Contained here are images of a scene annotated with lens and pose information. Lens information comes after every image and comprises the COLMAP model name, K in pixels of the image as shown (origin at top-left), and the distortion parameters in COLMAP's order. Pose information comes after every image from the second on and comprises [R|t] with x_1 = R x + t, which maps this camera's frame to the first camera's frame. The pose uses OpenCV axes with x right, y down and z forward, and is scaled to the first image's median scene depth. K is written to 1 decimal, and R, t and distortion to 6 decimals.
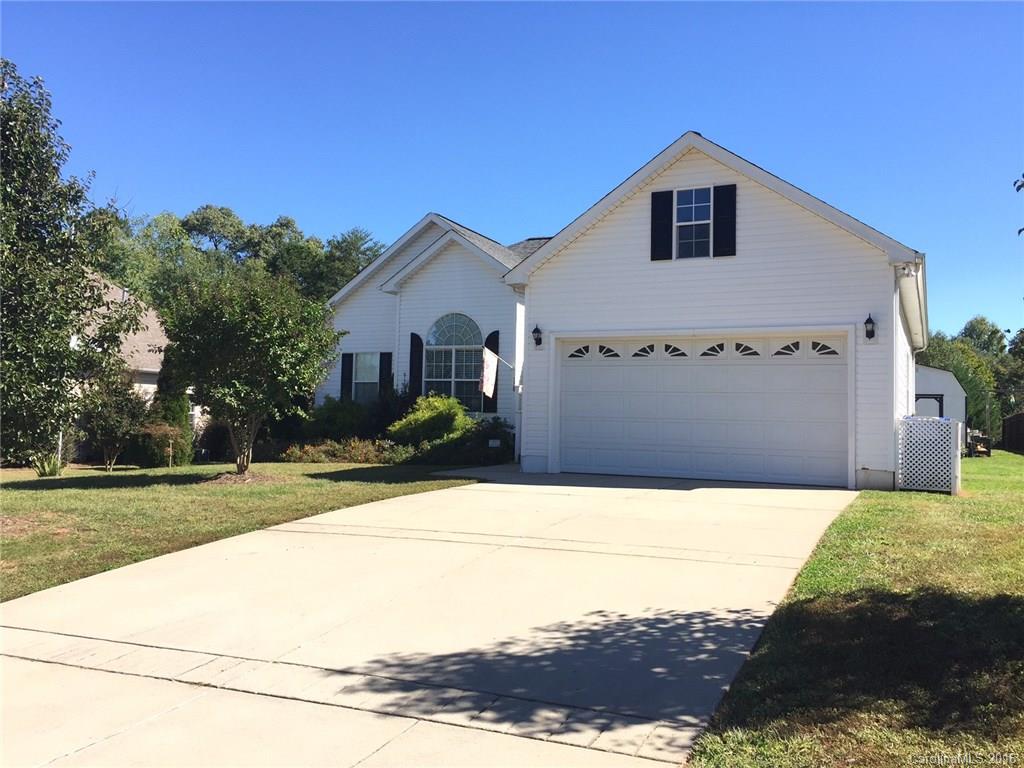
lens RADIAL K [[880.5, 0, 524.0], [0, 880.5, 378.9], [0, 0, 1]] dist [0.100126, -0.137830]
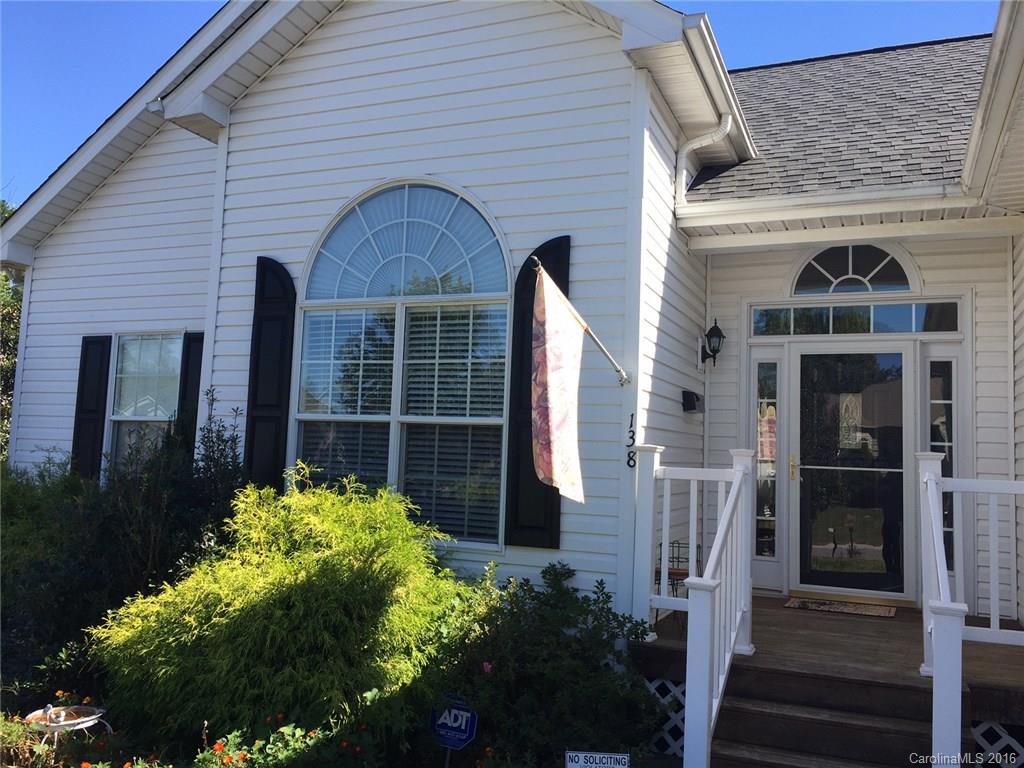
lens RADIAL K [[880.5, 0, 524.0], [0, 880.5, 378.9], [0, 0, 1]] dist [0.100126, -0.137830]
pose [[0.999162, 0.018612, 0.036452, -0.052235], [-0.017048, 0.998940, -0.042763, -0.000279], [-0.037209, 0.042106, 0.998420, 0.743911]]
